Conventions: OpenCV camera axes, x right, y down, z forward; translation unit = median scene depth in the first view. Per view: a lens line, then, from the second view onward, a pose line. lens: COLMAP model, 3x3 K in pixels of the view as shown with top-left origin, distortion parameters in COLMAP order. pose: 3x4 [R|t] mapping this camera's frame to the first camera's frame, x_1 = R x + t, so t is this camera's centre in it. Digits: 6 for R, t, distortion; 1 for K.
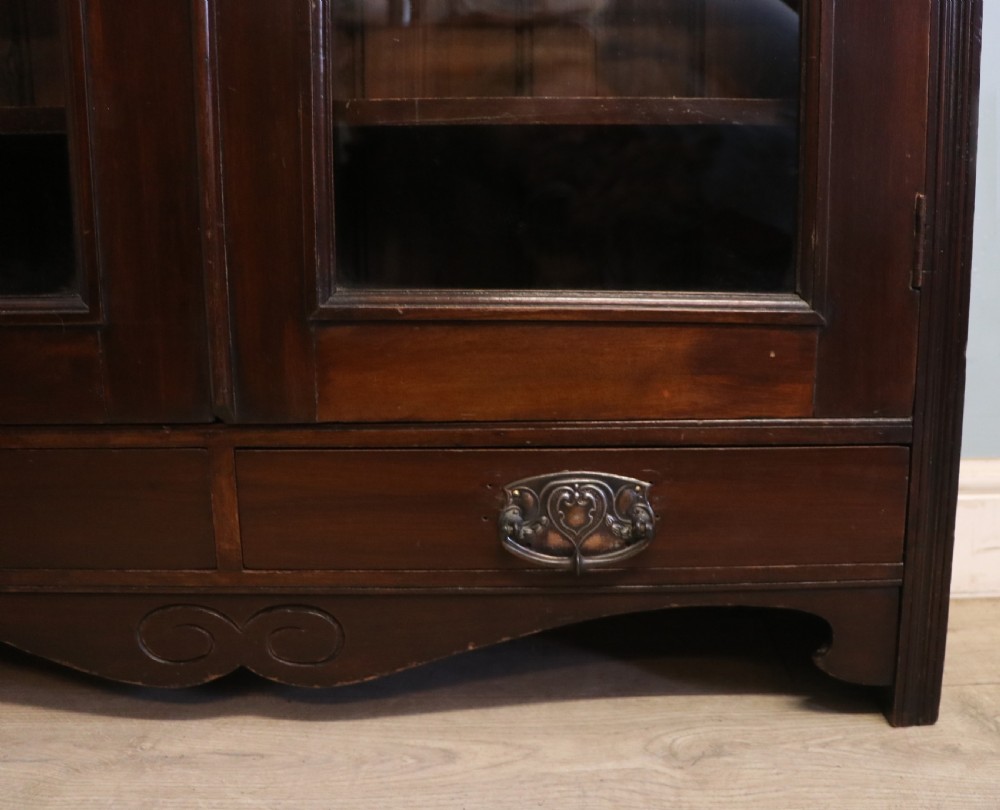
lens RADIAL K [[1035.1, 0, 604.8], [0, 1035.1, 432.8], [0, 0, 1]] dist [-0.133081, 0.000000]
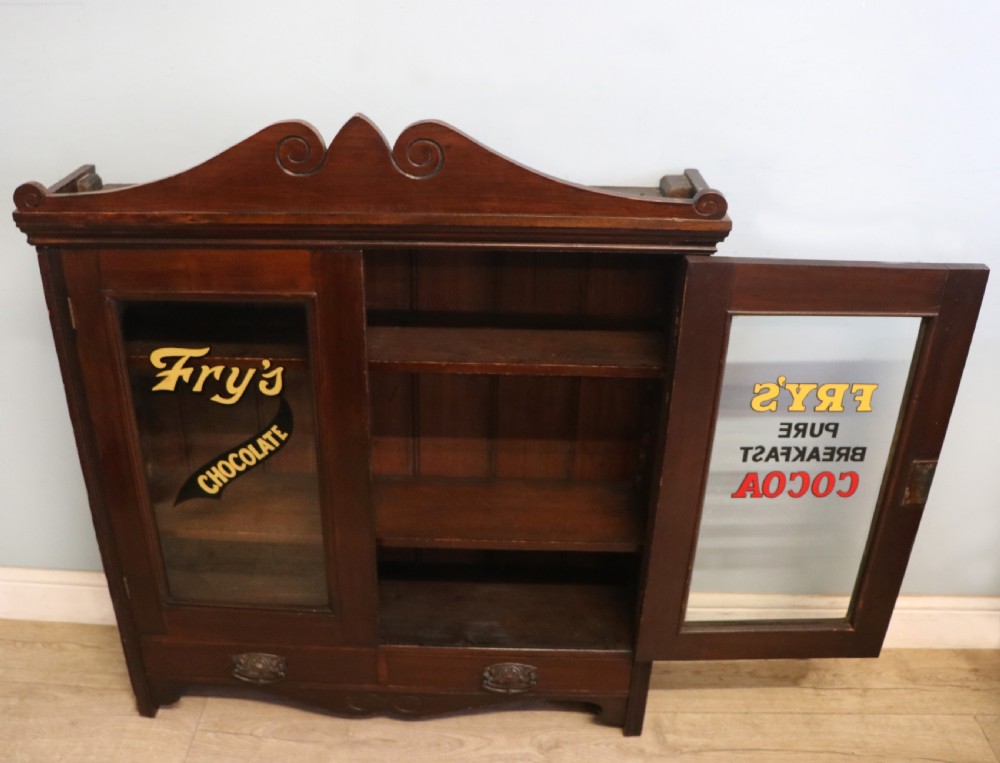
lens RADIAL K [[999.2, 0, 465.6], [0, 999.2, 403.6], [0, 0, 1]] dist [-0.140409, 0.000000]
pose [[0.997310, 0.041118, -0.060674, -0.014006], [-0.019689, 0.947684, 0.318603, -1.452936], [0.070600, -0.316552, 0.945944, -1.285732]]
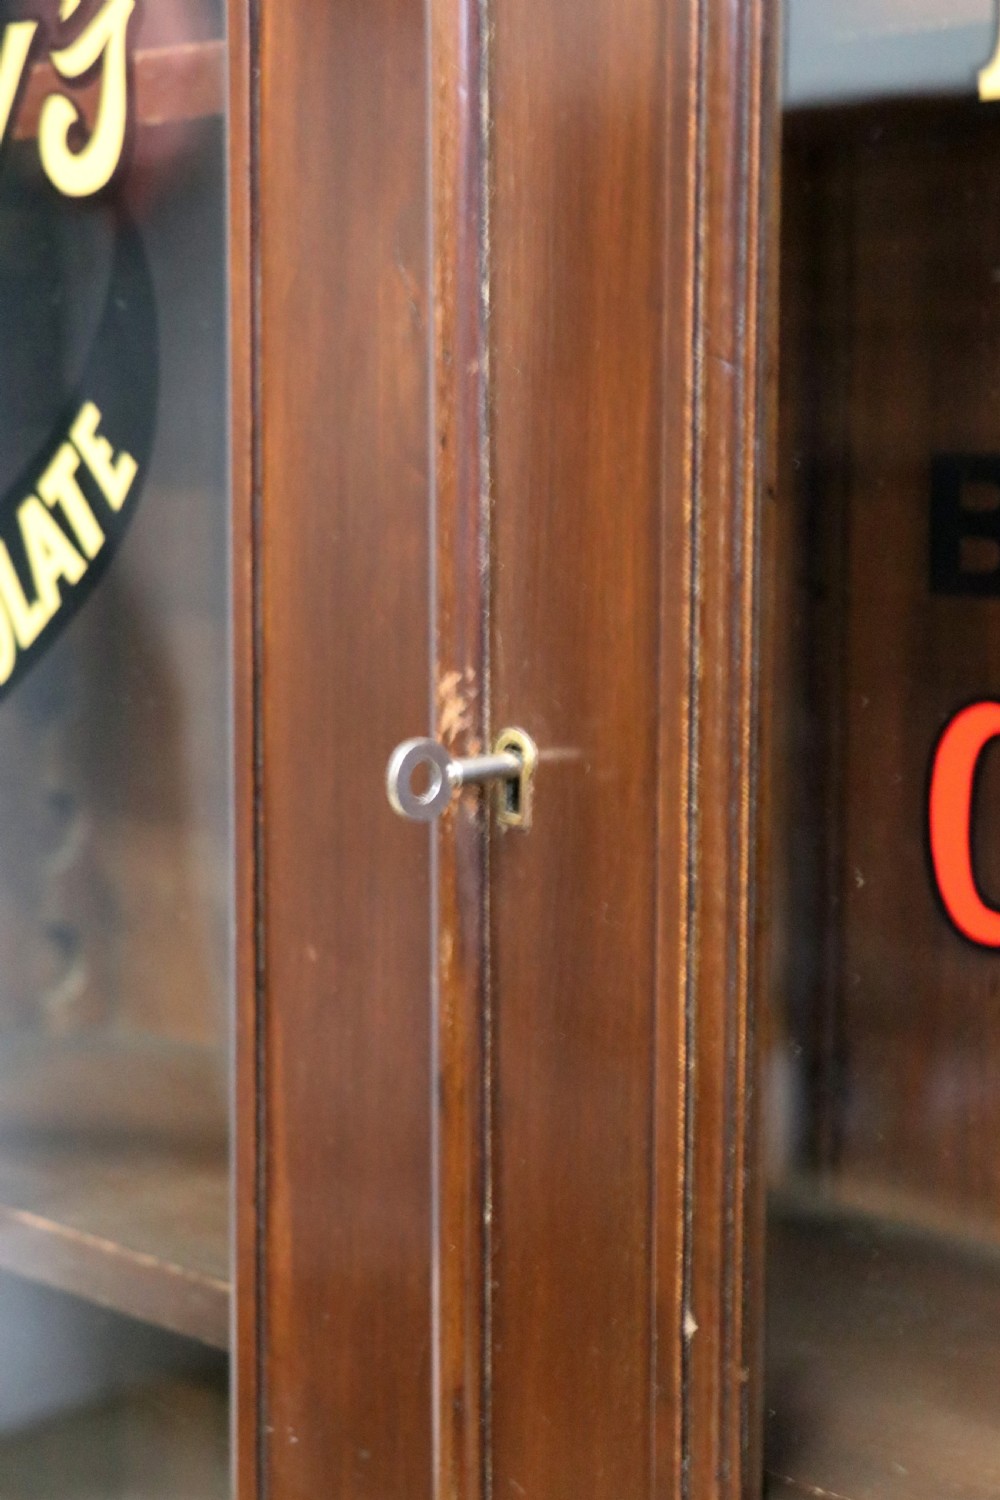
lens RADIAL K [[2856.4, 0, 500.2], [0, 2856.4, 737.9], [0, 0, 1]] dist [0.146050, 0.000000]
pose [[0.669959, 0.082263, -0.737827, 0.346275], [-0.143390, 0.989467, -0.019881, -0.538181], [0.728419, 0.119117, 0.674697, 0.222238]]
